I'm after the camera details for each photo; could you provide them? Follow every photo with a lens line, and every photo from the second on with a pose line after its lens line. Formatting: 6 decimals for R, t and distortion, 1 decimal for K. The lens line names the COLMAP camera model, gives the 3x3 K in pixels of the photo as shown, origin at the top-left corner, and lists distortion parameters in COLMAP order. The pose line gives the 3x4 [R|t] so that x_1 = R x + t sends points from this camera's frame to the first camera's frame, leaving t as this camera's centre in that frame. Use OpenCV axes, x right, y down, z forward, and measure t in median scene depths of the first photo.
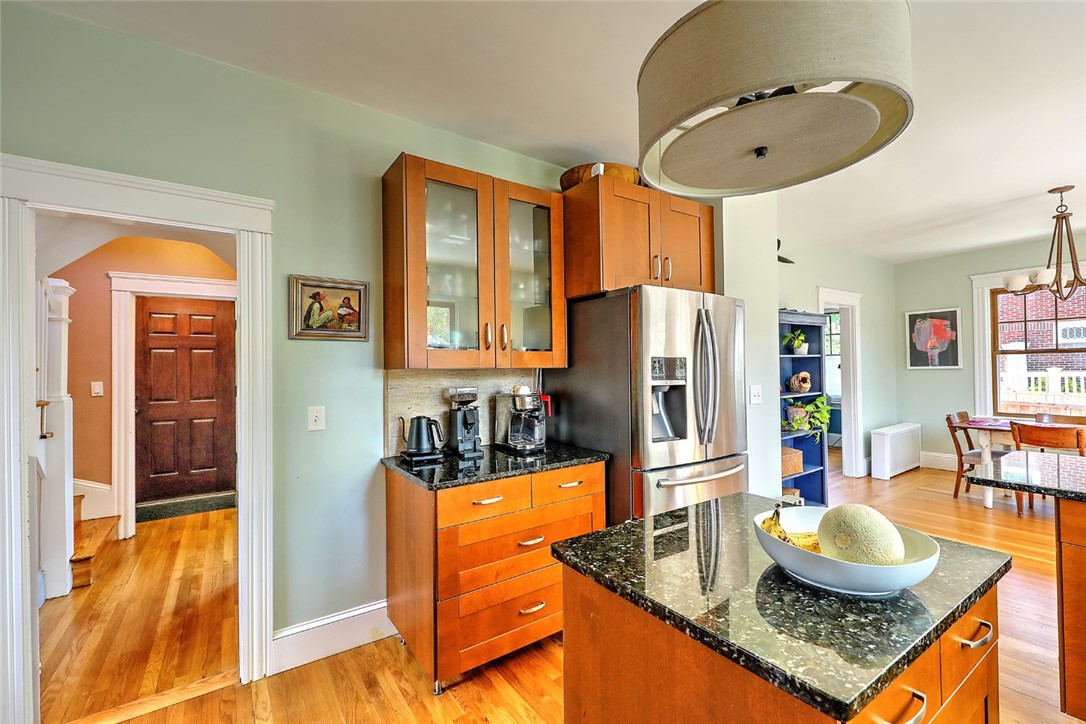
lens RADIAL K [[480.9, 0, 534.0], [0, 480.9, 363.8], [0, 0, 1]] dist [0.015211, -0.001025]
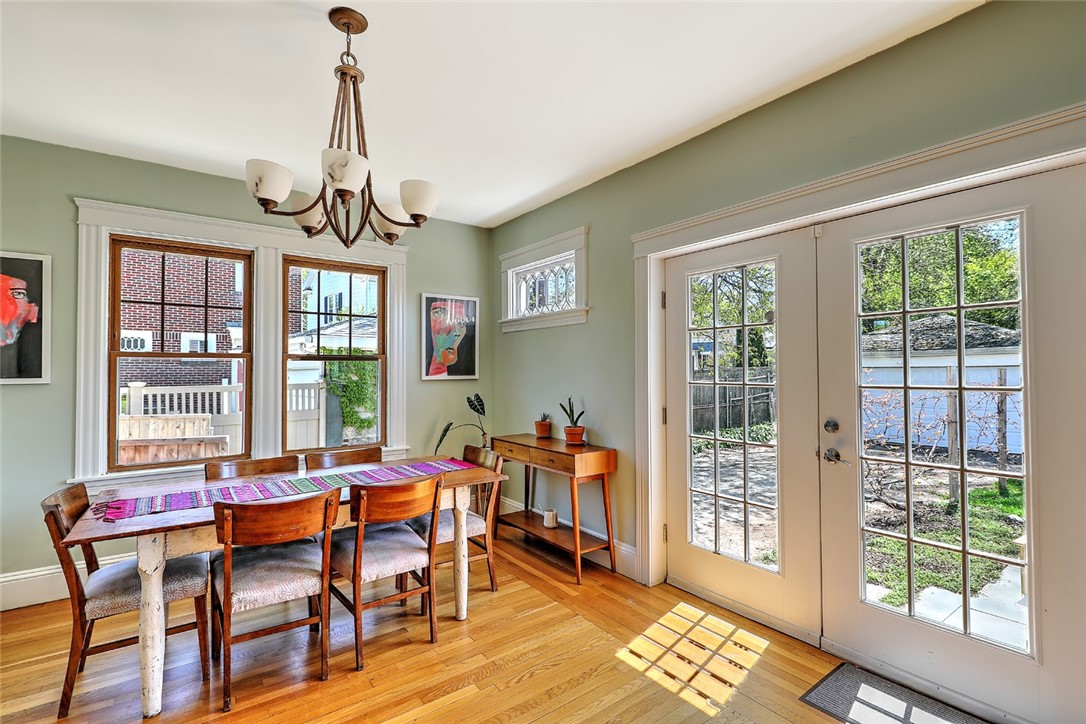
lens RADIAL K [[511.7, 0, 568.2], [0, 511.7, 360.4], [0, 0, 1]] dist [-0.003400, -0.000117]
pose [[-0.035825, 0.038471, 0.998617, 0.377726], [-0.001488, 0.999256, -0.038549, 0.005411], [-0.999357, -0.002867, -0.035741, 0.532367]]
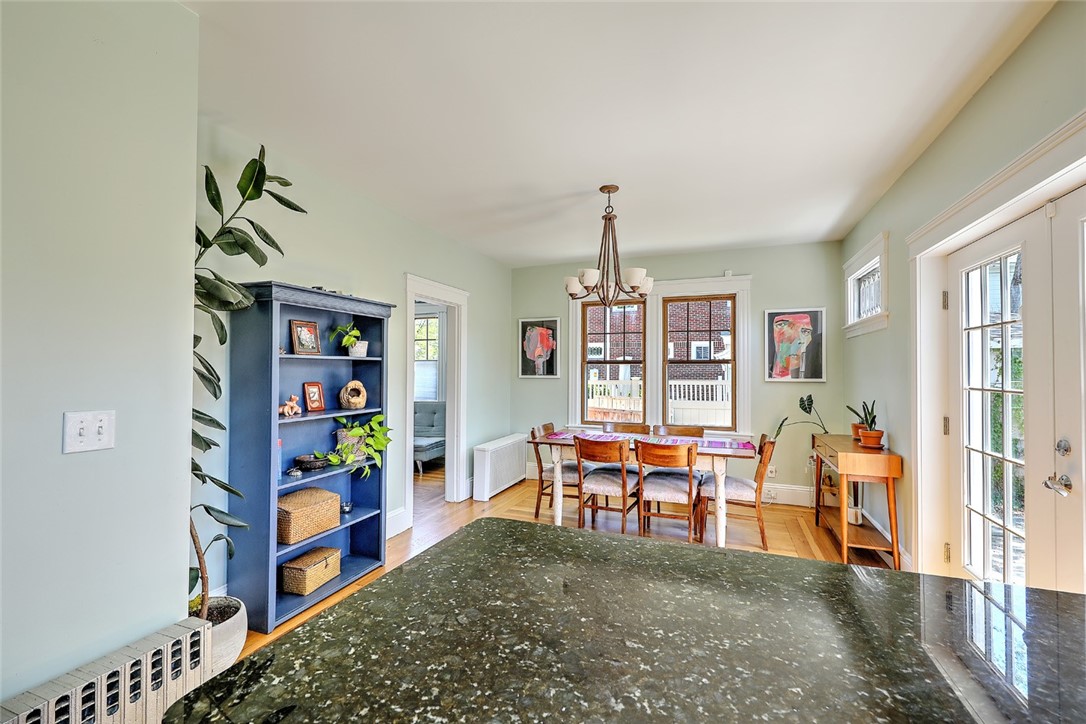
lens RADIAL K [[480.9, 0, 535.5], [0, 480.9, 365.8], [0, 0, 1]] dist [0.015211, -0.001025]
pose [[0.840600, 0.026044, 0.541030, 0.313581], [-0.022745, 0.999660, -0.012783, -0.001844], [-0.541179, -0.001560, 0.840906, 0.200574]]
